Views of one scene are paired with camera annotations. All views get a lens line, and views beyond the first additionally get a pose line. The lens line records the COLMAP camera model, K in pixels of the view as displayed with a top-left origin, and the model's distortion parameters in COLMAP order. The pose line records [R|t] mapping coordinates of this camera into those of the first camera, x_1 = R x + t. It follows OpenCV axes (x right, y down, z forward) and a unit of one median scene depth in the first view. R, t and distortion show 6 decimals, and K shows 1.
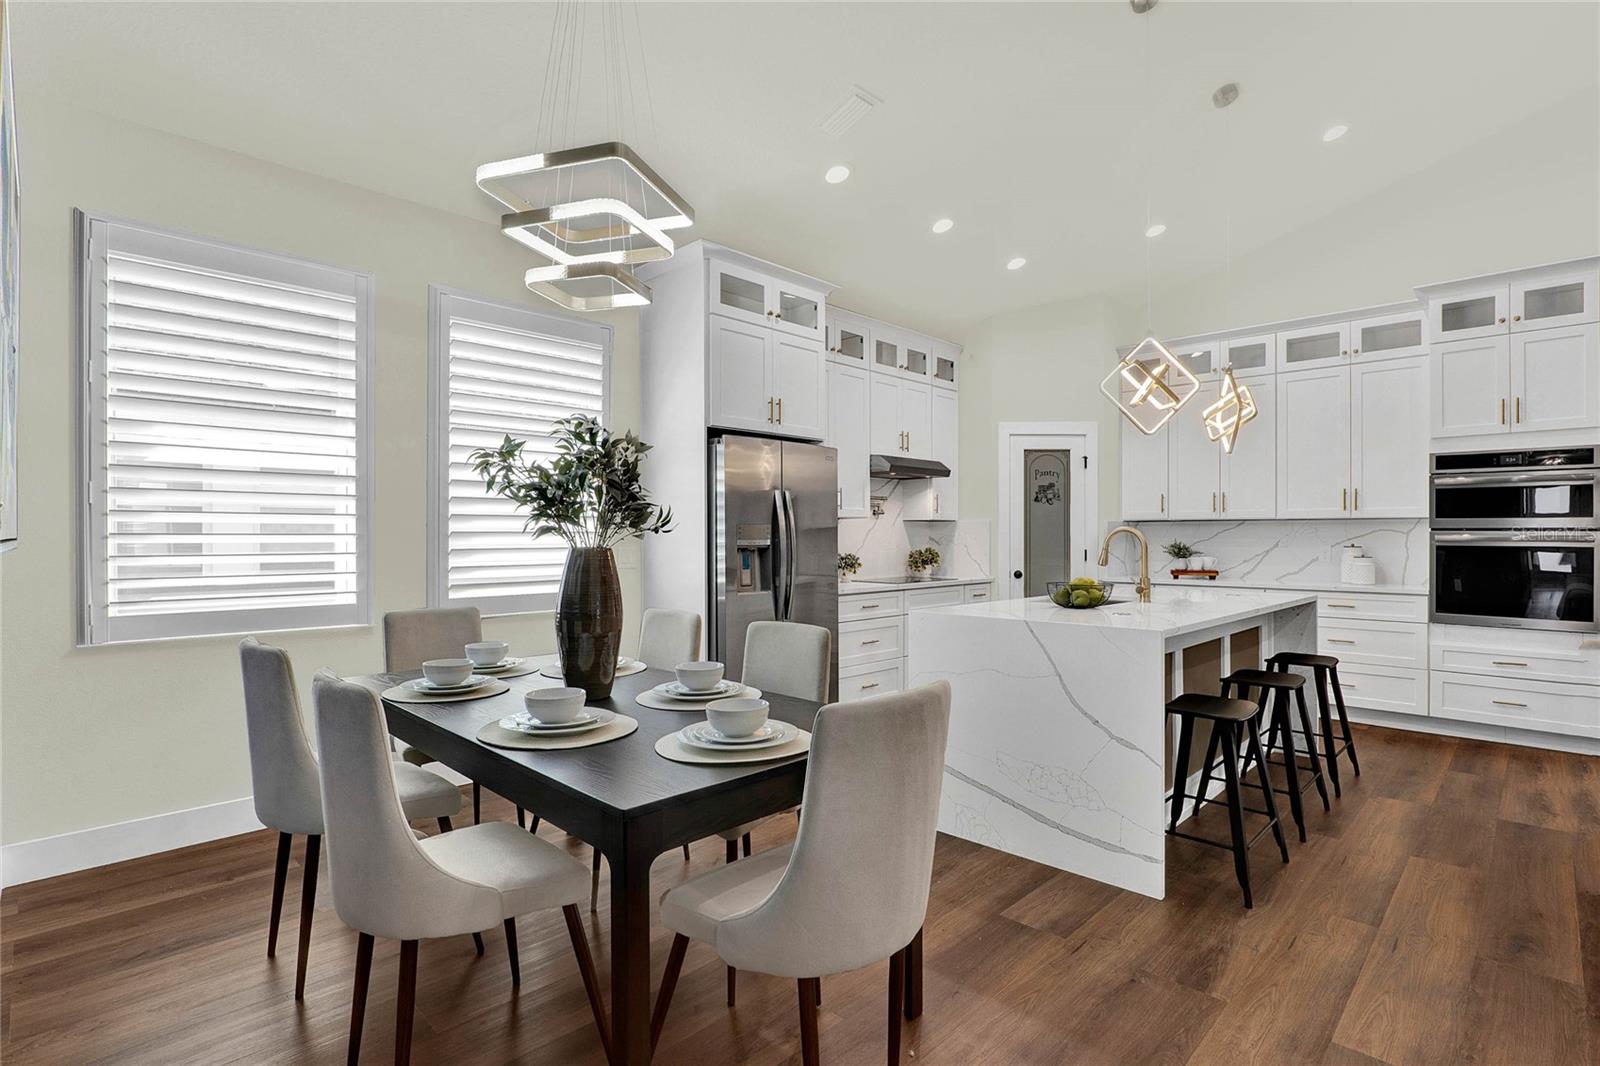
lens RADIAL K [[777.4, 0, 833.6], [0, 777.4, 540.6], [0, 0, 1]] dist [-0.006583, 0.000080]
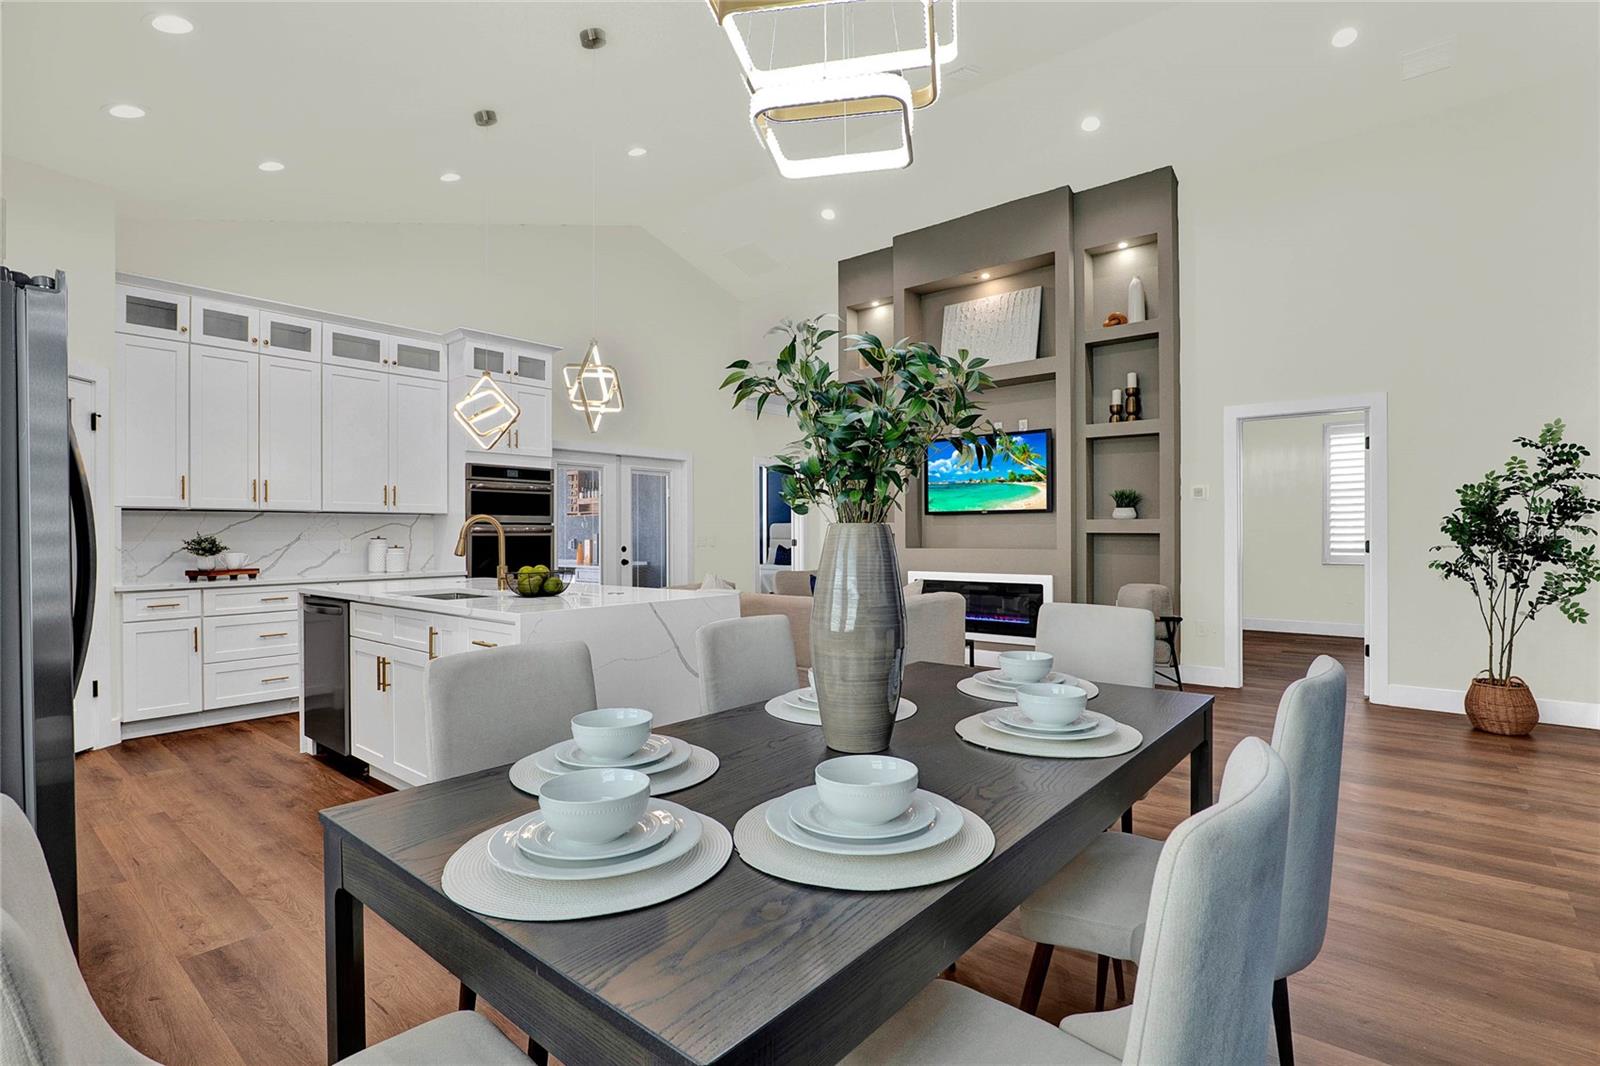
lens RADIAL K [[752.6, 0, 804.2], [0, 752.6, 525.3], [0, 0, 1]] dist [-0.014658, 0.003916]
pose [[-0.047960, 0.007921, 0.998818, -0.482893], [0.011637, 0.999905, -0.007371, 0.005056], [-0.998781, 0.011270, -0.048048, 0.518982]]
